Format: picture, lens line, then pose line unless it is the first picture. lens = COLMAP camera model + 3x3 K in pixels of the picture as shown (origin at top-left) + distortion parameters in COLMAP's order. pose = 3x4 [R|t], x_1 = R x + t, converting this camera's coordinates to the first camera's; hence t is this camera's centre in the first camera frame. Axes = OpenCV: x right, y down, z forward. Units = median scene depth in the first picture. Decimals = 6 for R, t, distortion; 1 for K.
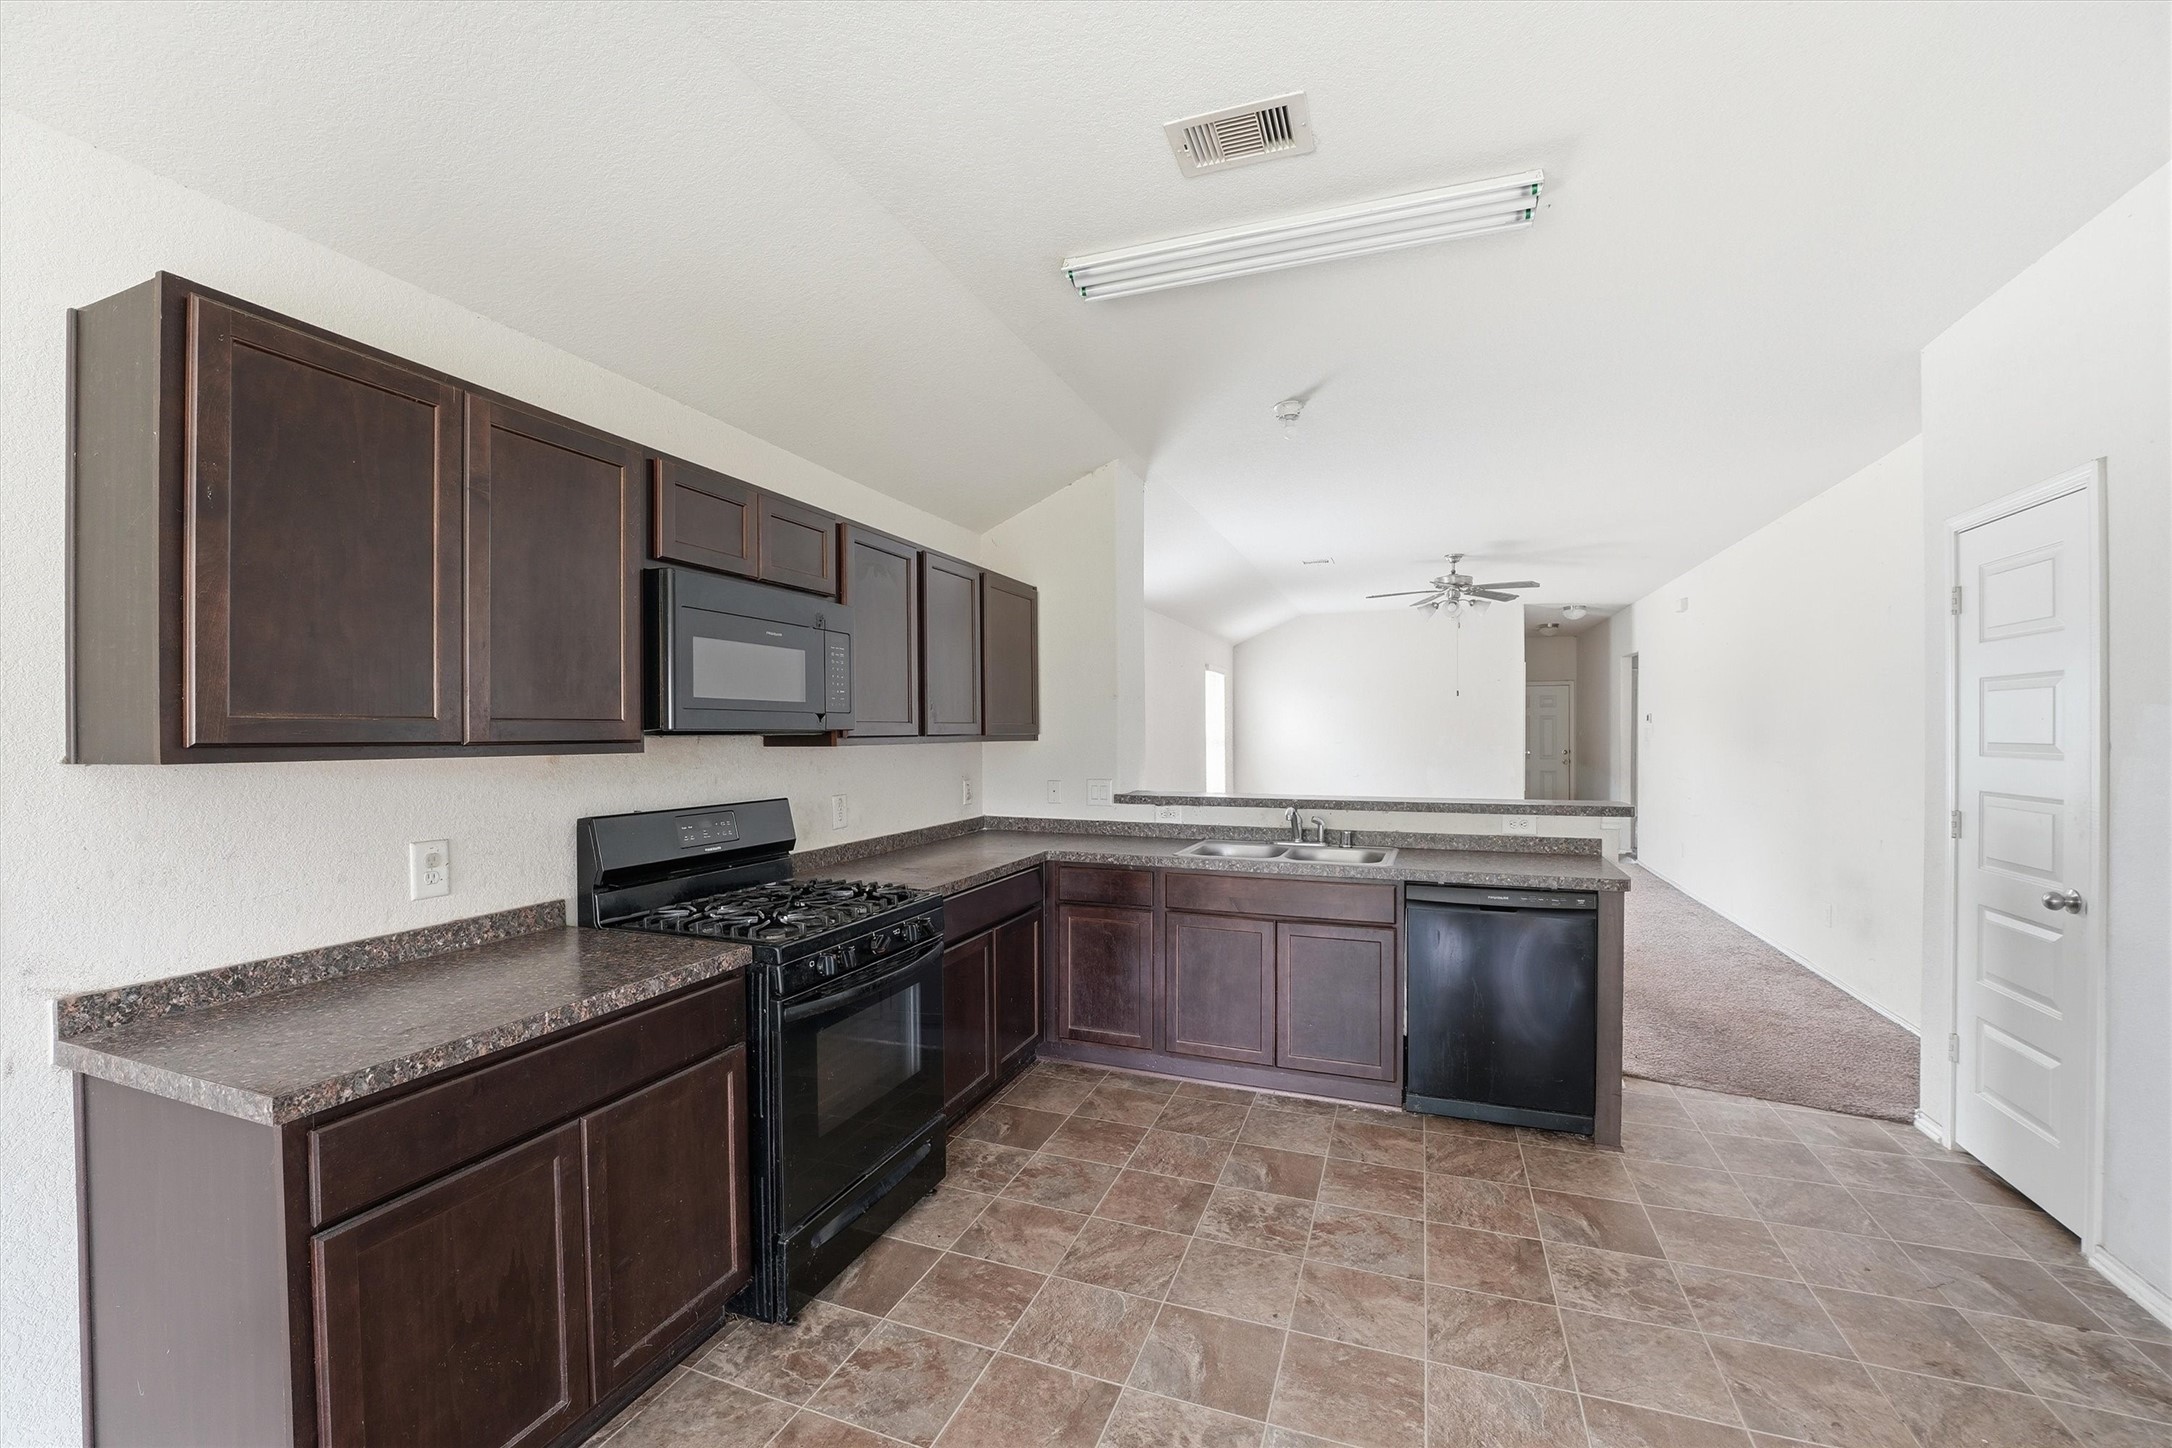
lens RADIAL K [[891.1, 0, 1086.2], [0, 891.1, 731.1], [0, 0, 1]] dist [-0.028054, 0.004538]
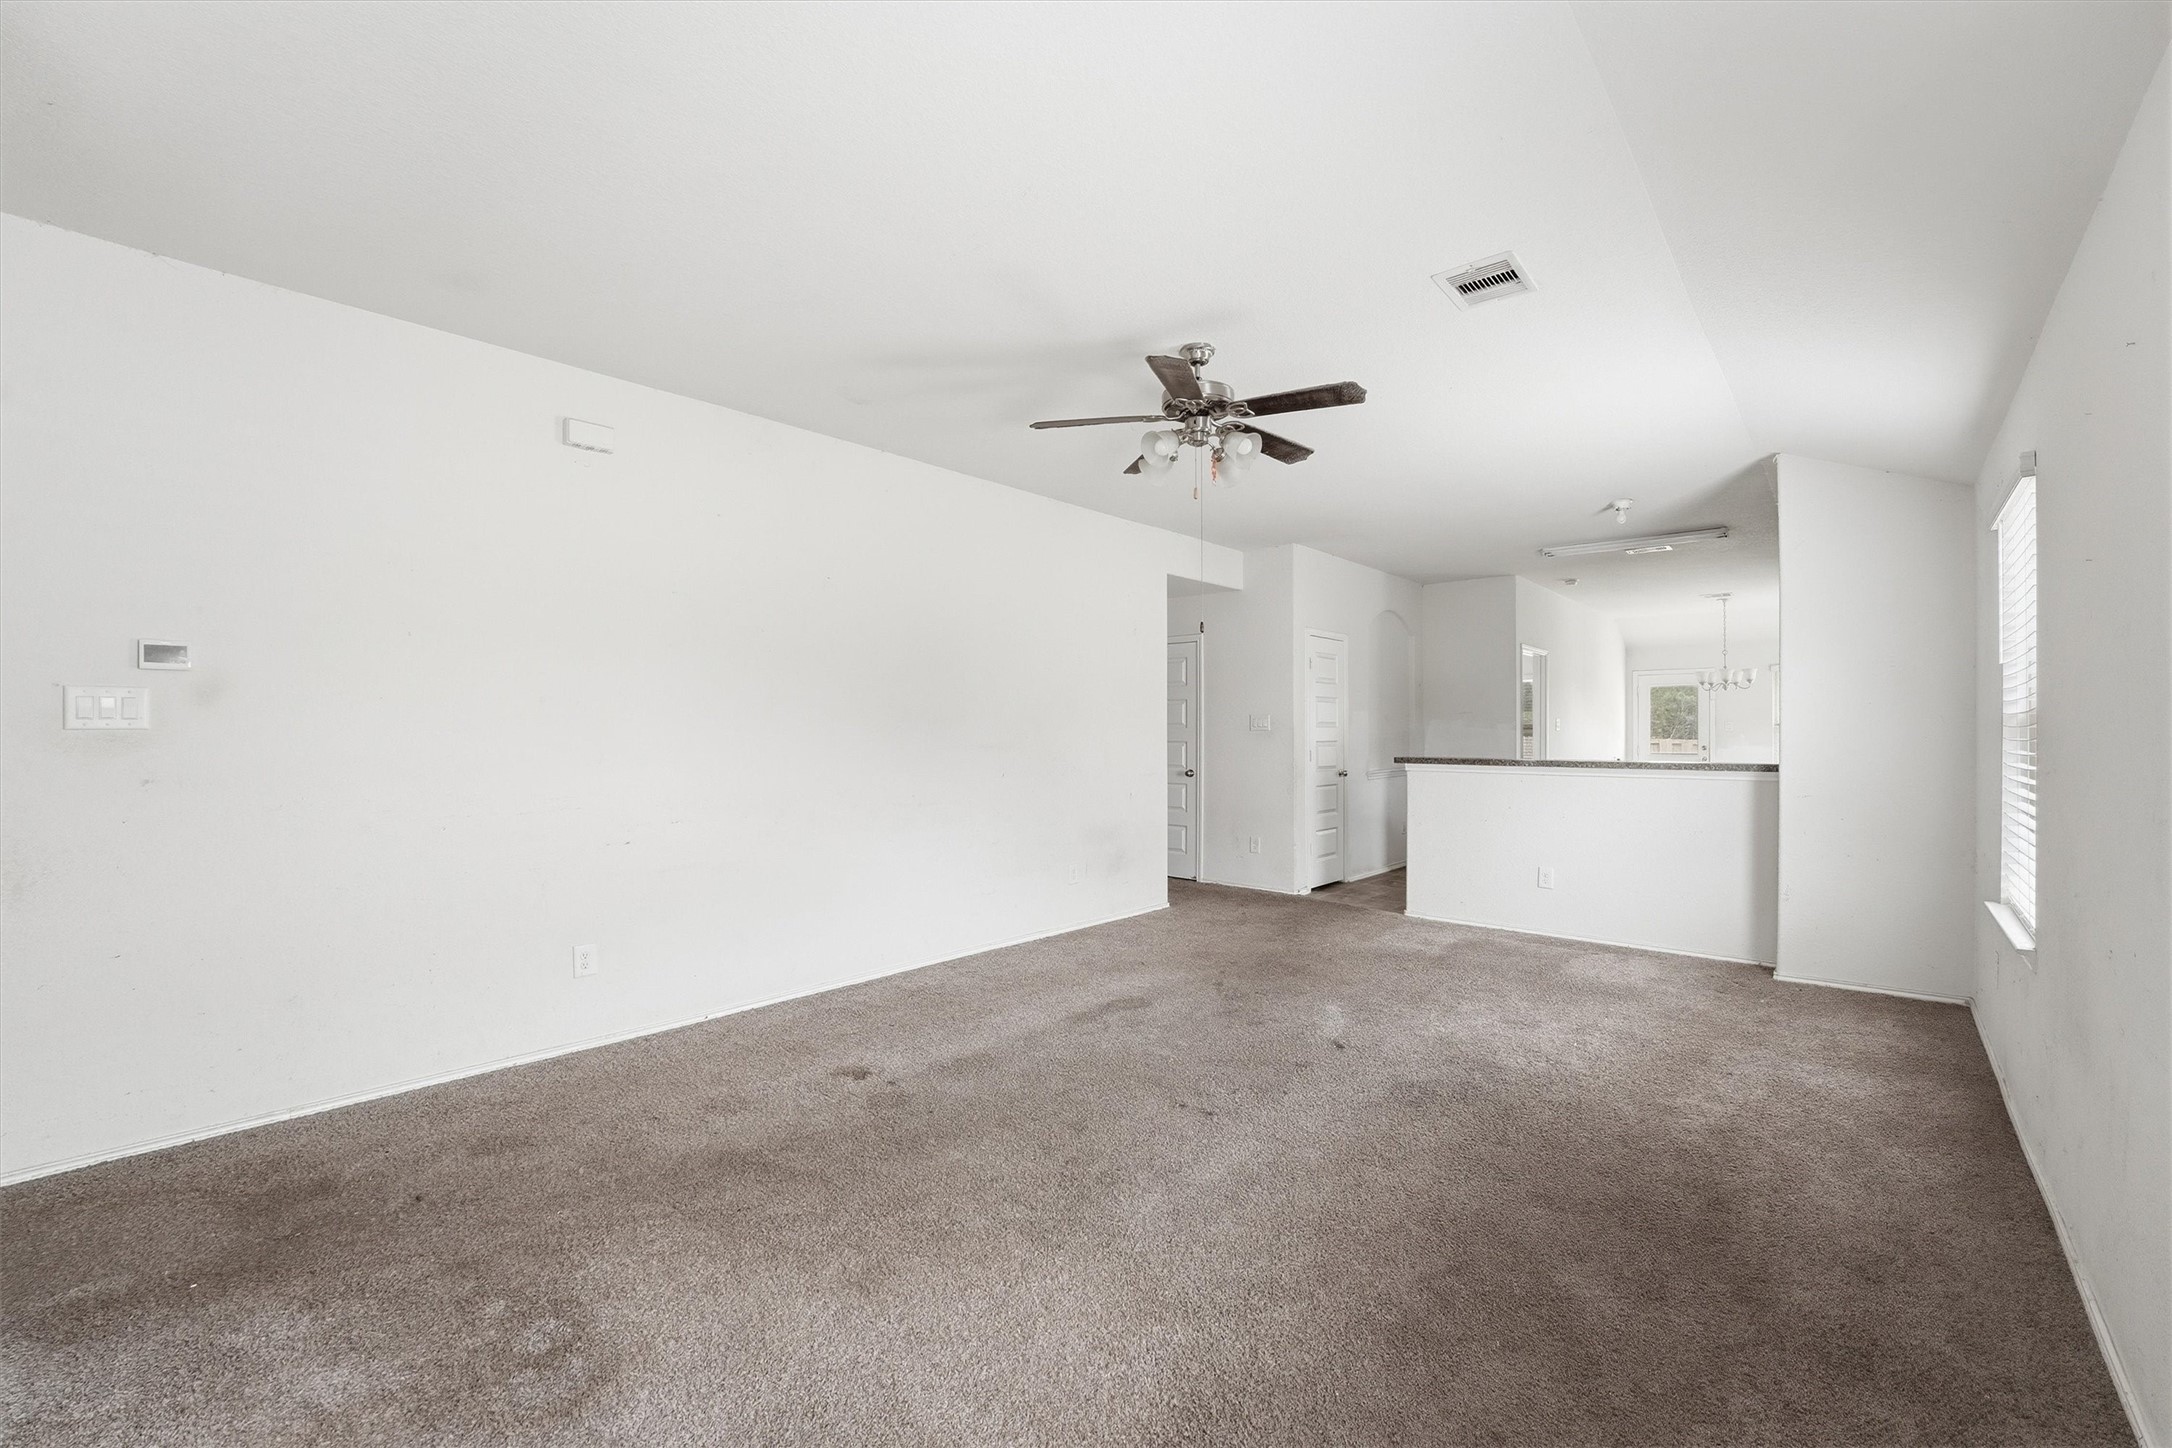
lens RADIAL K [[891.1, 0, 1086.2], [0, 891.1, 731.1], [0, 0, 1]] dist [-0.028054, 0.004538]
pose [[-0.933221, 0.000616, 0.359303, 0.636817], [0.000610, 1.000000, -0.000130, 0.032927], [-0.359303, 0.000098, -0.933221, 3.267724]]
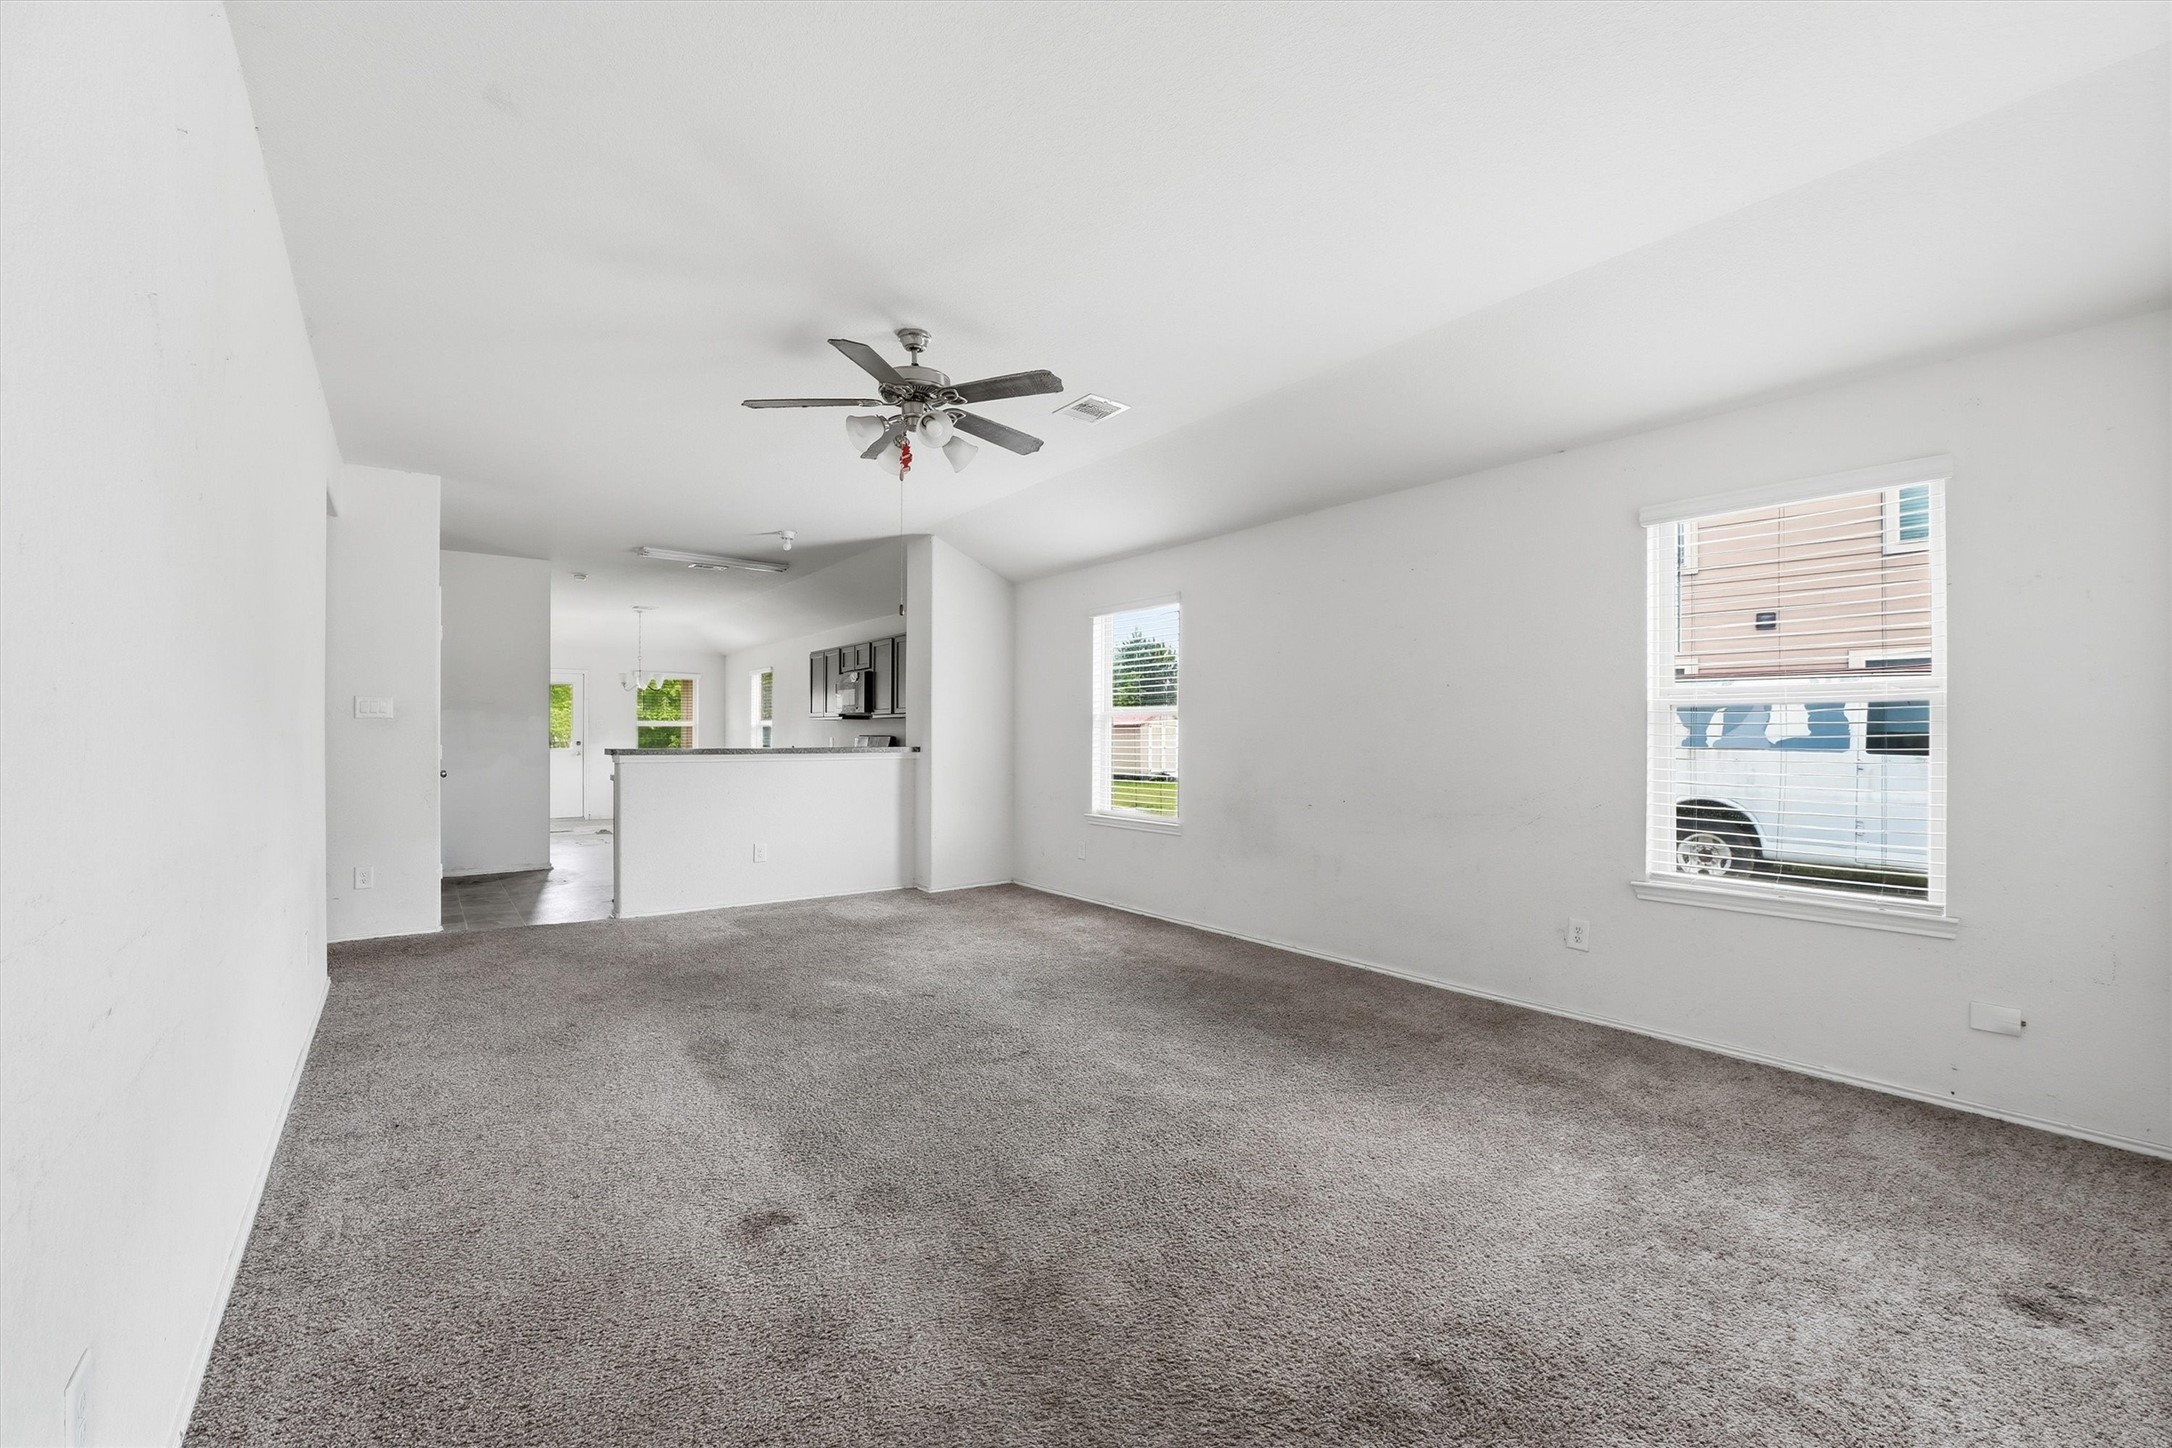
lens RADIAL K [[891.1, 0, 1086.2], [0, 891.1, 731.1], [0, 0, 1]] dist [-0.028054, 0.004538]
pose [[-0.532744, 0.001454, -0.846275, 1.732168], [0.002596, 0.999997, 0.000084, 0.056777], [0.846272, -0.002152, -0.532746, 2.960599]]
